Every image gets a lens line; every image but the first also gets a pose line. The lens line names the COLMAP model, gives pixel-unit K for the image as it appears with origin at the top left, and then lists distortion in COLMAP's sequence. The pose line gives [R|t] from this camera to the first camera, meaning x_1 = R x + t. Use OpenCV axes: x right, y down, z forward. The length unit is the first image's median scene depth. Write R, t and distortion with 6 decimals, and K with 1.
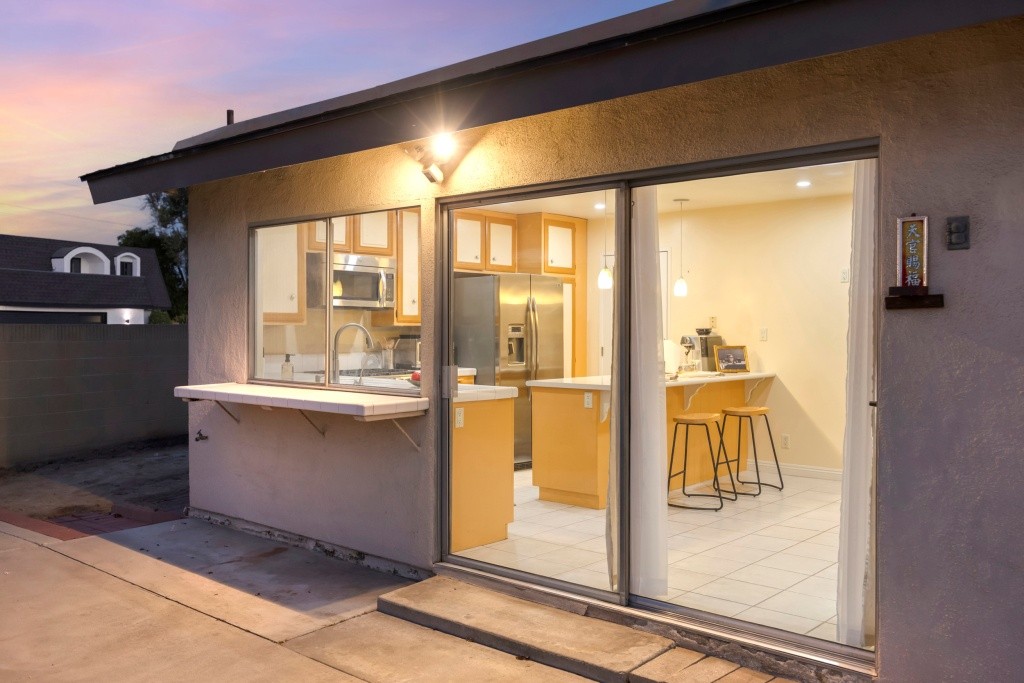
lens RADIAL K [[897.7, 0, 474.0], [0, 897.7, 342.1], [0, 0, 1]] dist [0.010609, 0.005257]
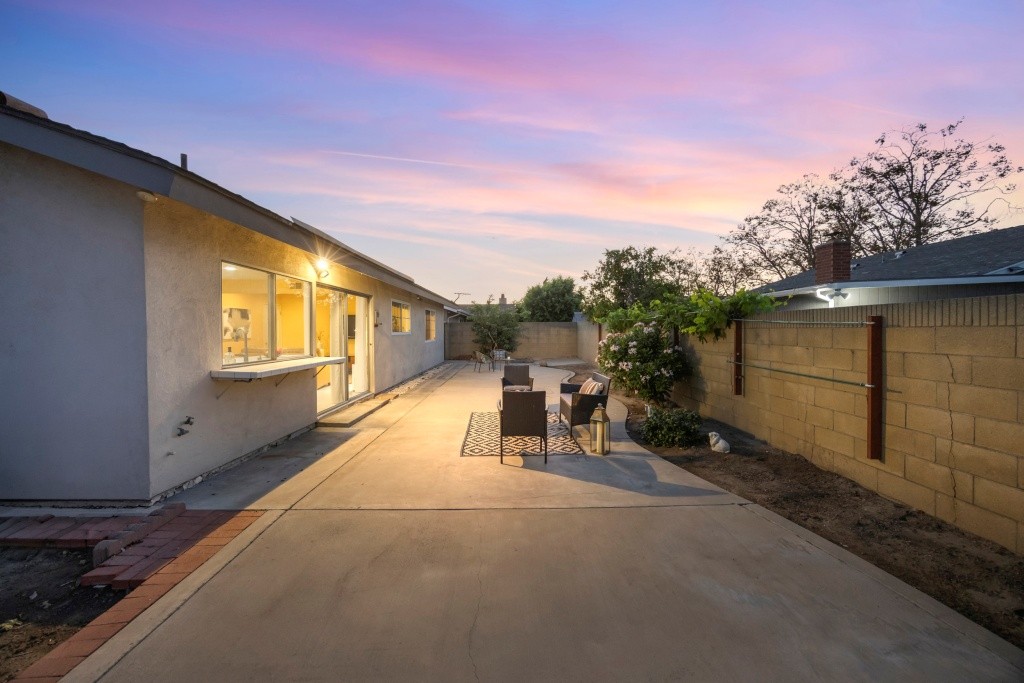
lens RADIAL K [[388.0, 0, 512.0], [0, 388.0, 341.5], [0, 0, 1]] dist [-0.001919, -0.000074]
pose [[-0.682126, -0.014055, 0.731099, -1.104679], [0.023029, 0.998906, 0.040690, -0.012895], [-0.730872, 0.044592, -0.681057, 1.169703]]
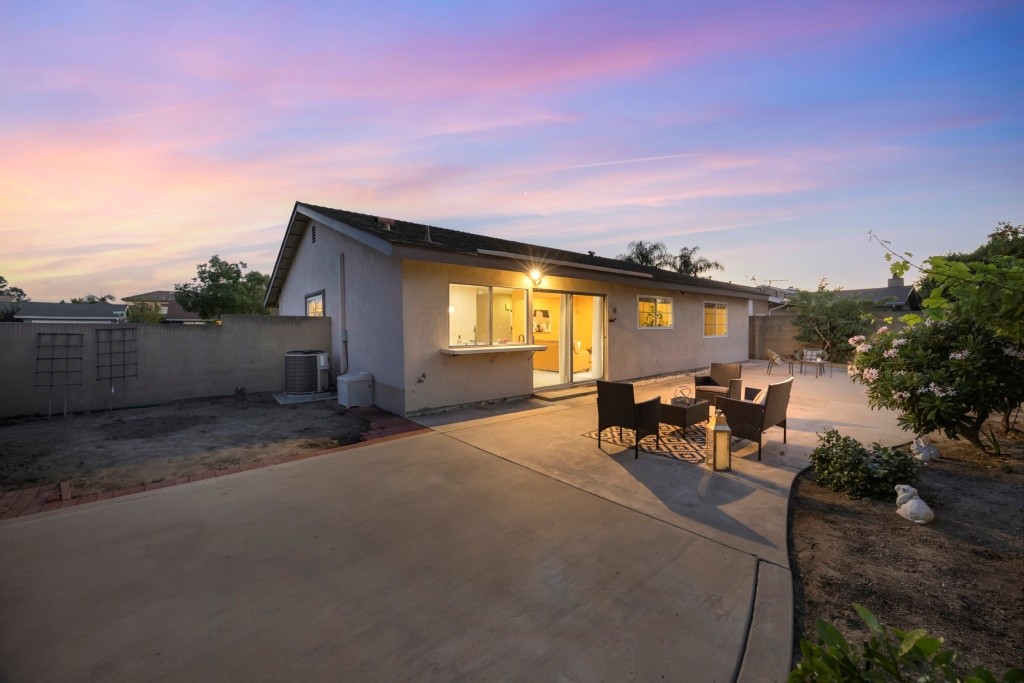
lens RADIAL K [[389.9, 0, 512.0], [0, 389.9, 341.5], [0, 0, 1]] dist [0.007944, -0.000034]
pose [[0.136186, -0.029297, 0.990250, -1.360367], [0.029690, 0.999234, 0.025479, 0.007420], [-0.990238, 0.025931, 0.136952, 0.749256]]
